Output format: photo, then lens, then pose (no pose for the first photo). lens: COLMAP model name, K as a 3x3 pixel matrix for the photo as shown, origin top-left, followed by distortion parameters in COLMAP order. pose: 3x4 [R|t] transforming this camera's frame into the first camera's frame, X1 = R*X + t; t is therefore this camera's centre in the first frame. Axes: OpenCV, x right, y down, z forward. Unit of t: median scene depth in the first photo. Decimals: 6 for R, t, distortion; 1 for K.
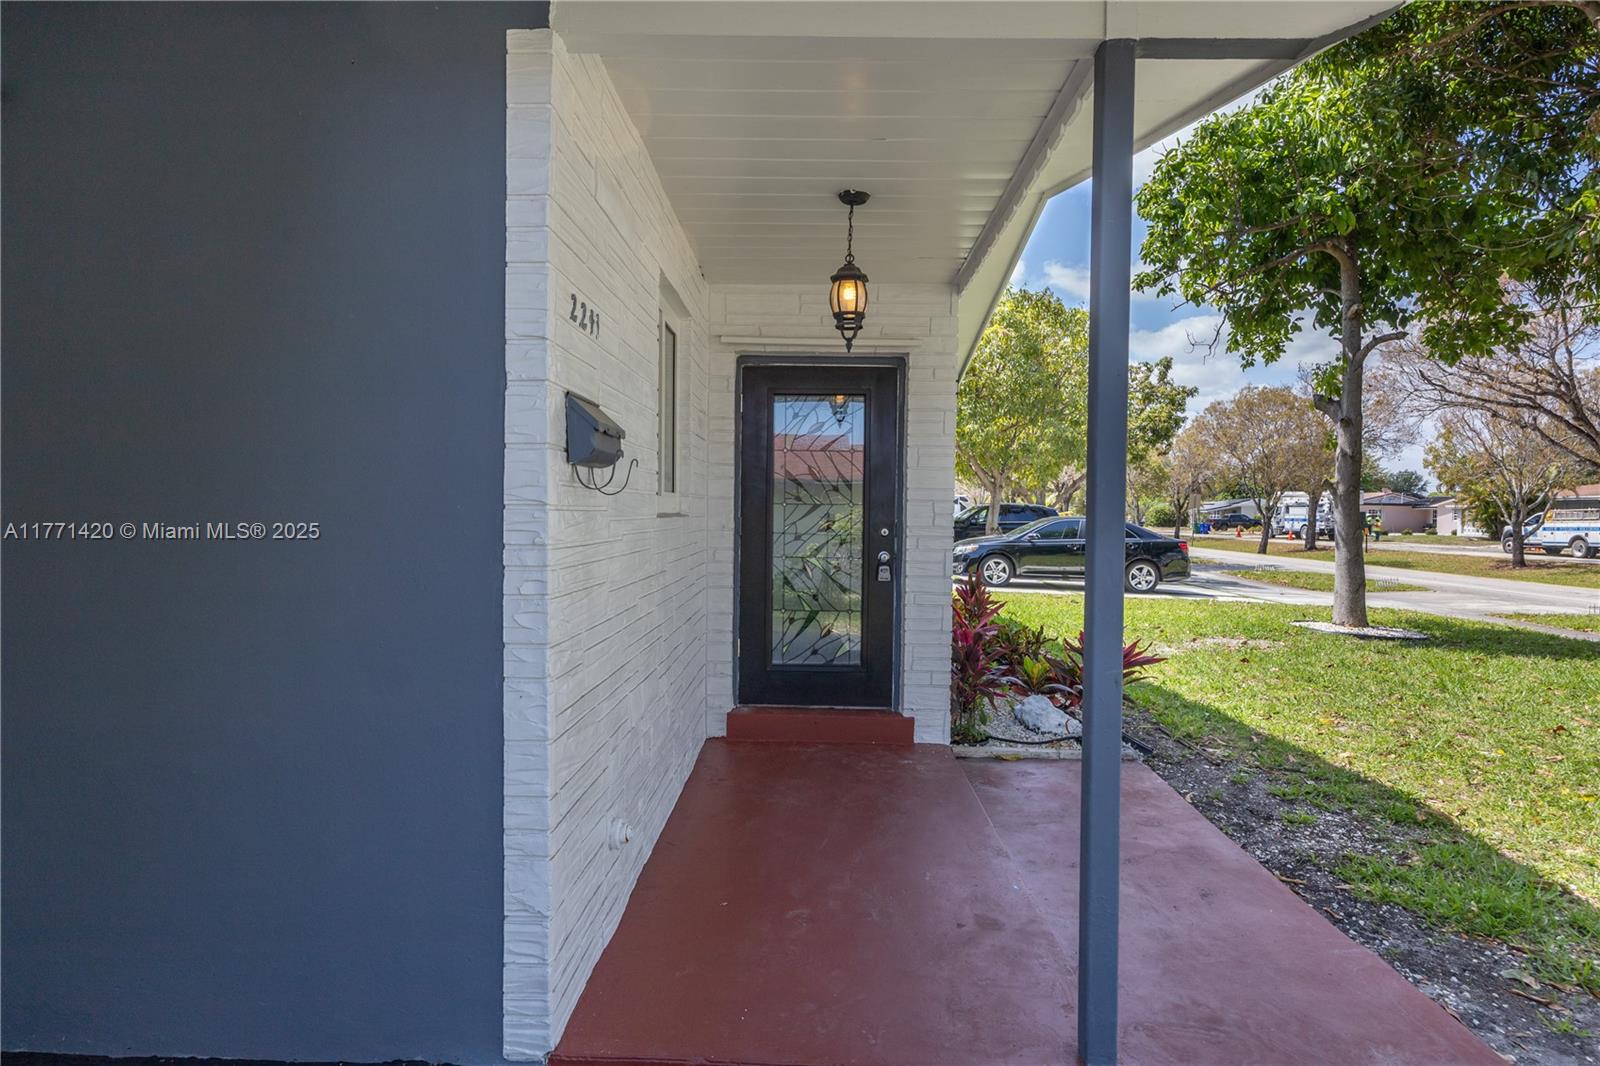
lens RADIAL K [[876.8, 0, 800.0], [0, 876.8, 533.0], [0, 0, 1]] dist [0.003105, 0.000339]
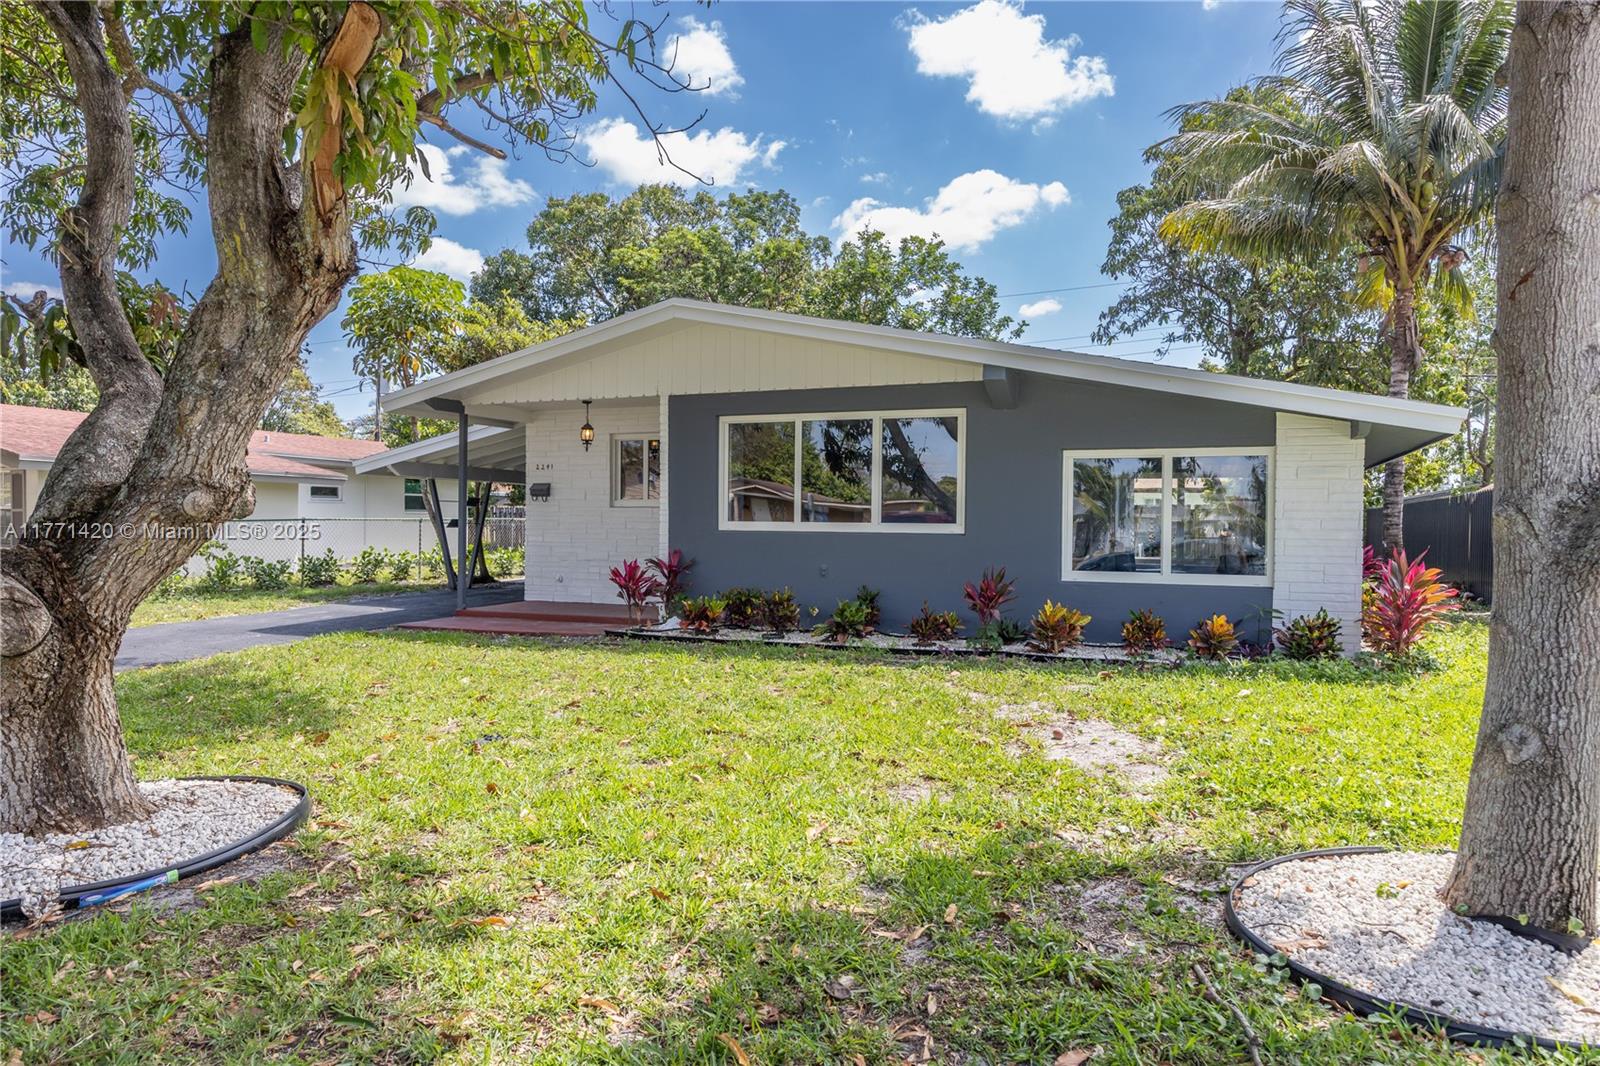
lens RADIAL K [[984.1, 0, 800.0], [0, 984.1, 533.0], [0, 0, 1]] dist [-0.000230, -0.000037]
pose [[-0.333379, -0.005056, -0.942779, 2.381002], [-0.033808, 0.999407, 0.006596, 0.022098], [0.942186, 0.034073, -0.333352, 2.227912]]
